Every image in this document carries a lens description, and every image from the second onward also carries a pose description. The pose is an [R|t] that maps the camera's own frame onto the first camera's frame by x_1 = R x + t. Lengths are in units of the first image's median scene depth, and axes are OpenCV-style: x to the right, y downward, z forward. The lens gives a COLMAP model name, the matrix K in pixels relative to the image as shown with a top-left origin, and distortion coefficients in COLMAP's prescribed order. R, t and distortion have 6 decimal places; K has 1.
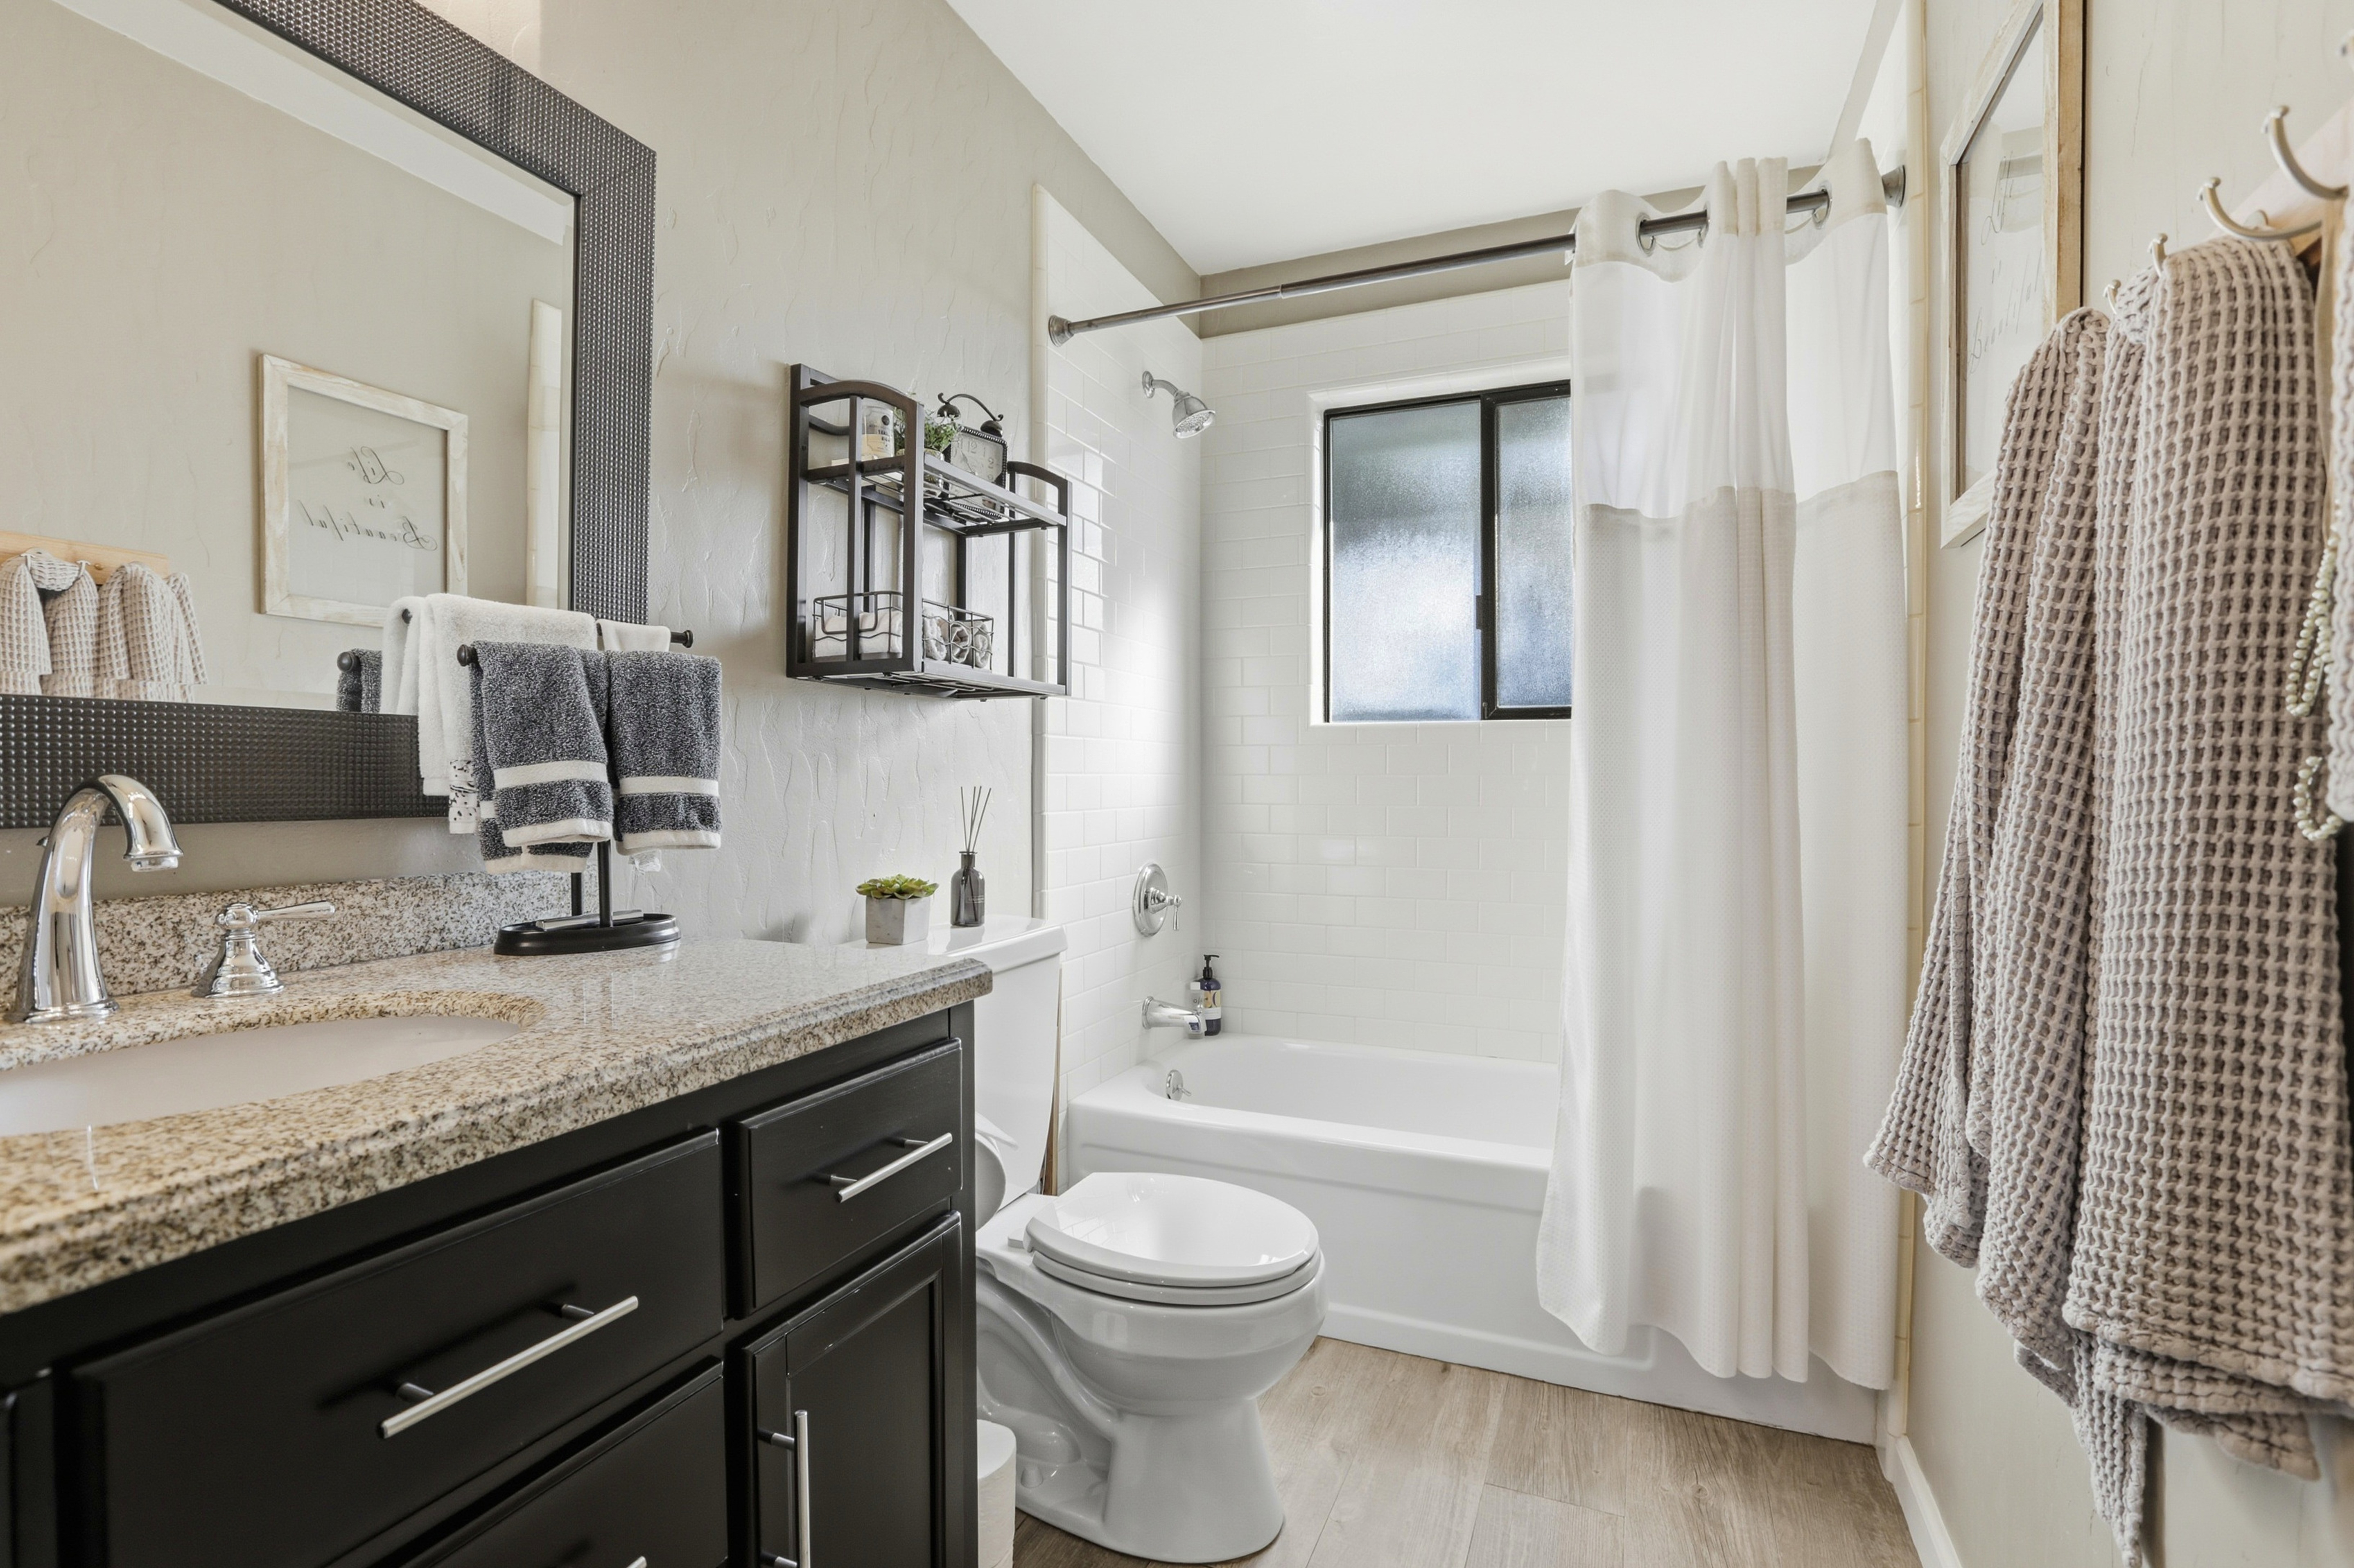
lens RADIAL K [[1097.0, 0, 1176.3], [0, 1097.0, 790.2], [0, 0, 1]] dist [-0.043198, 0.012170]
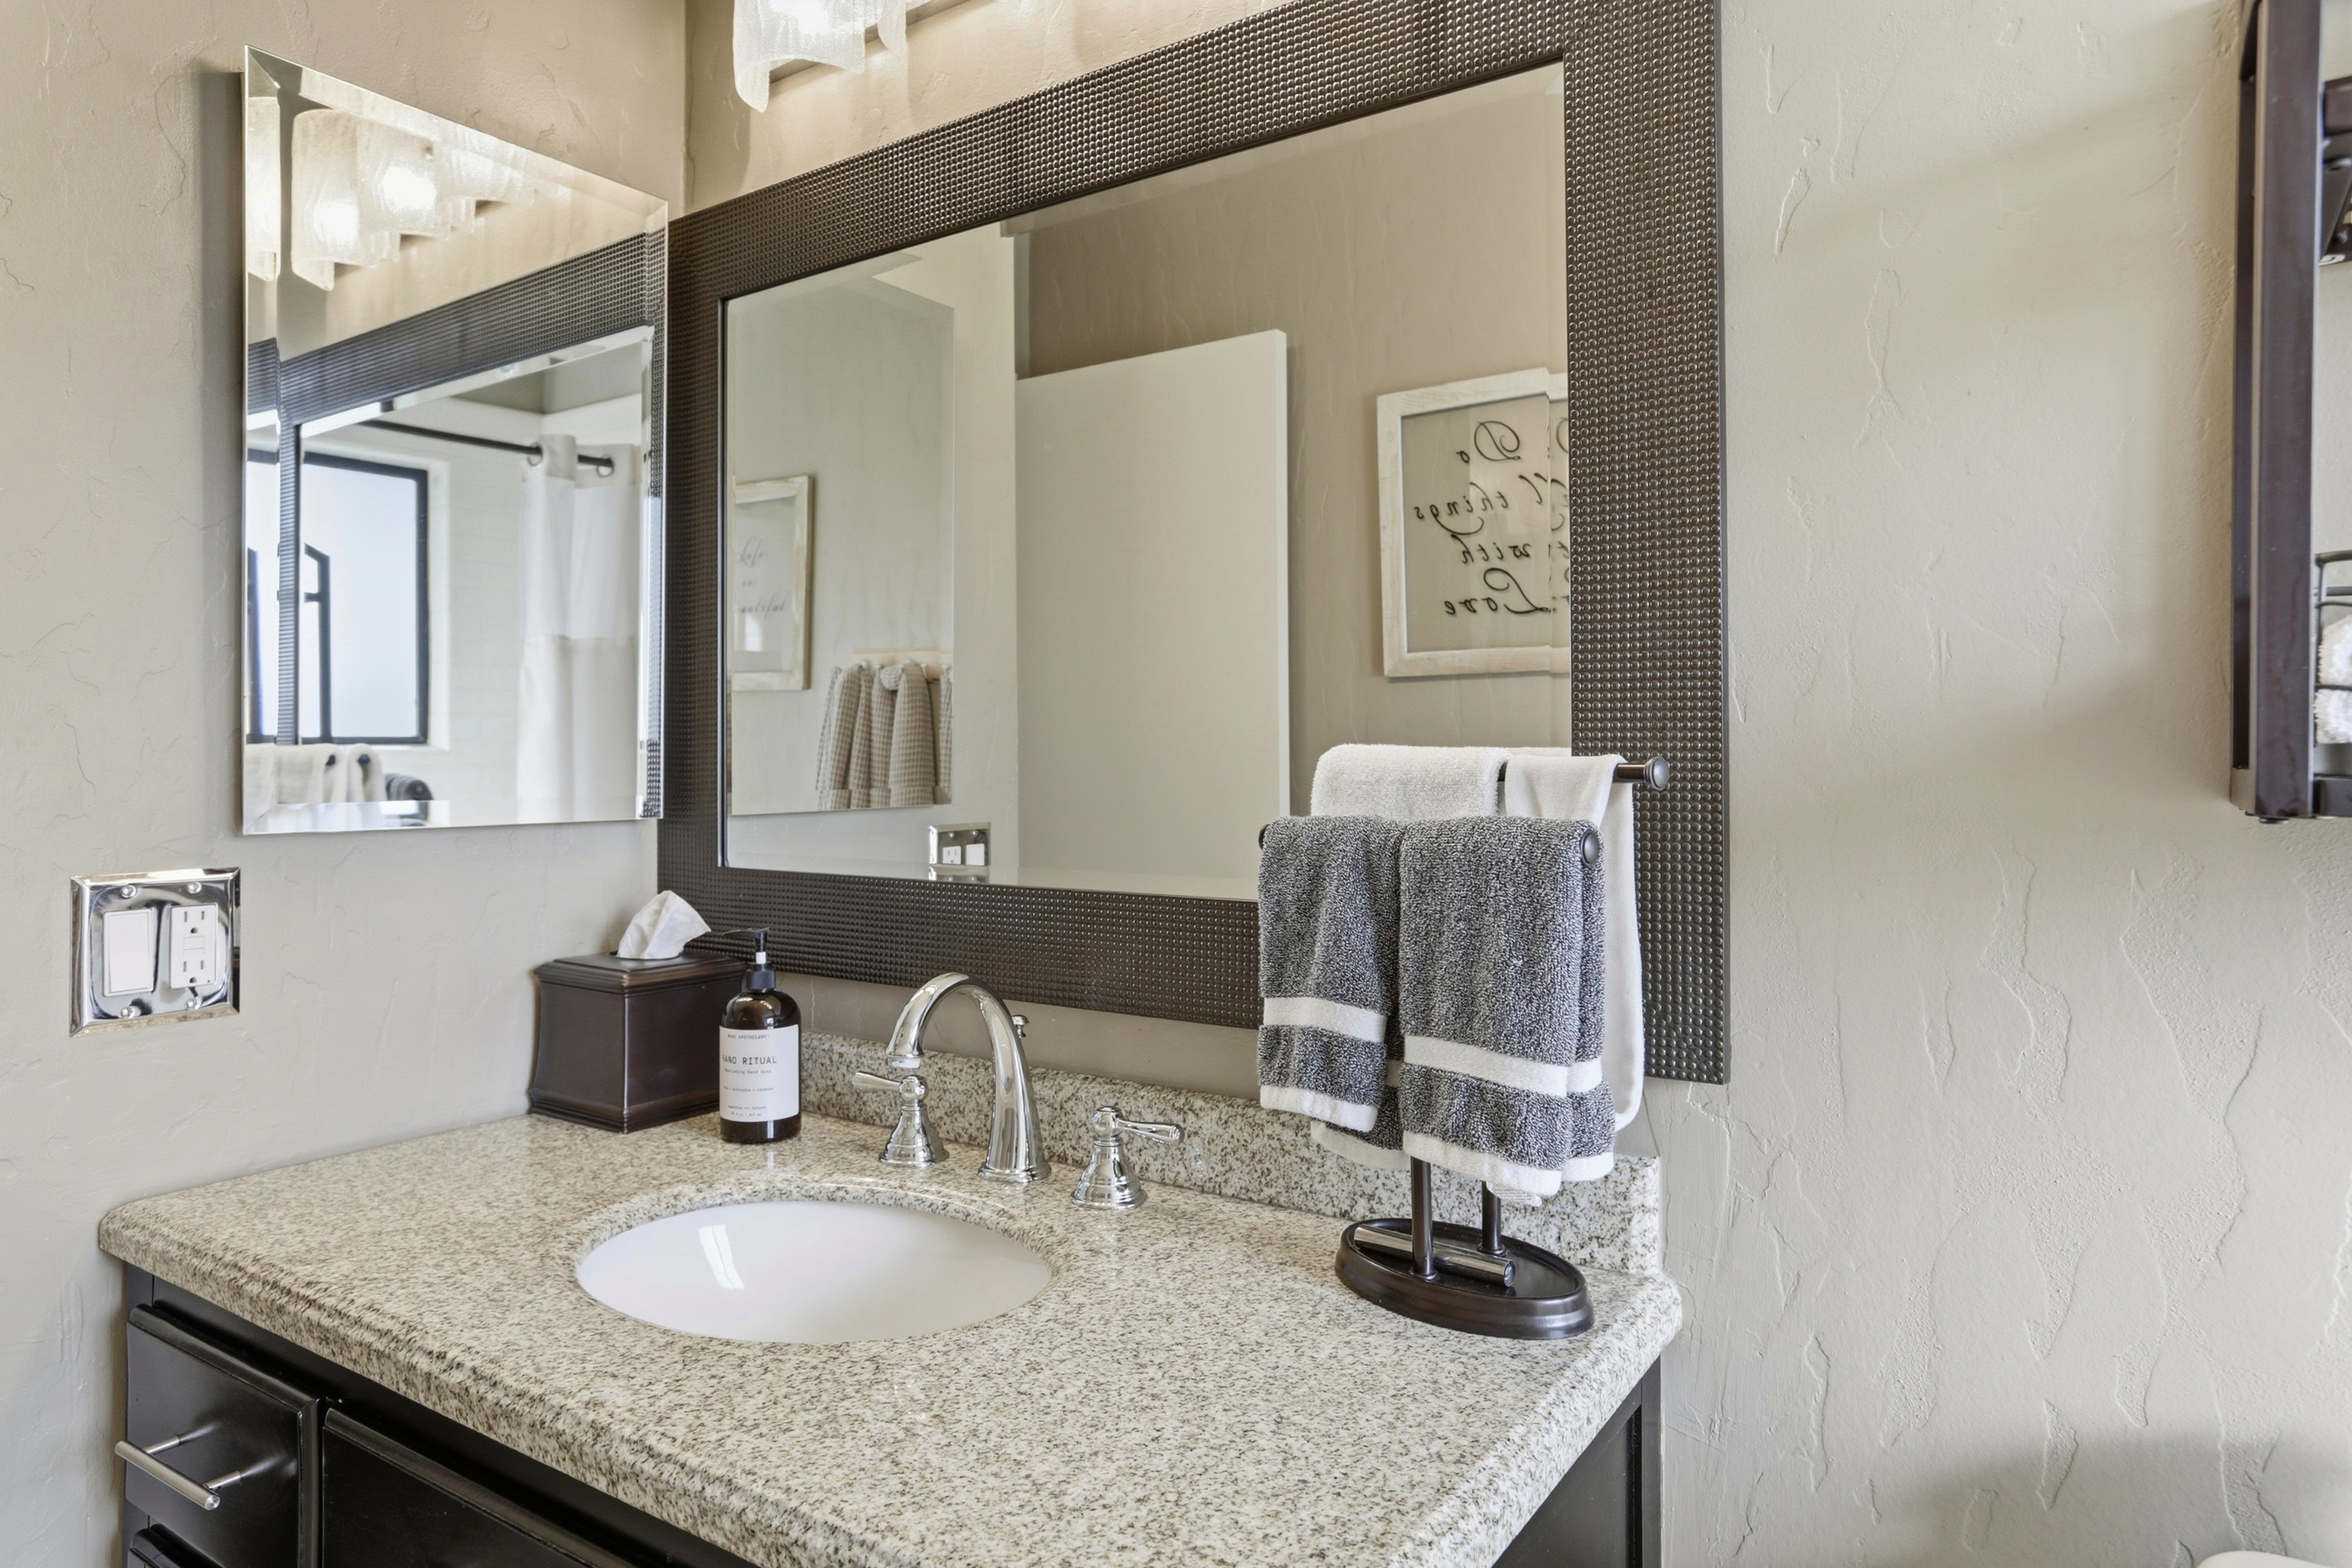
lens RADIAL K [[1429.5, 0, 1179.5], [0, 1429.5, 772.7], [0, 0, 1]] dist [-0.004734, -0.000450]
pose [[-0.199168, 0.003619, -0.979959, 0.354598], [-0.011837, 0.999911, 0.006098, -0.192283], [0.979894, 0.012815, -0.199107, 1.225108]]
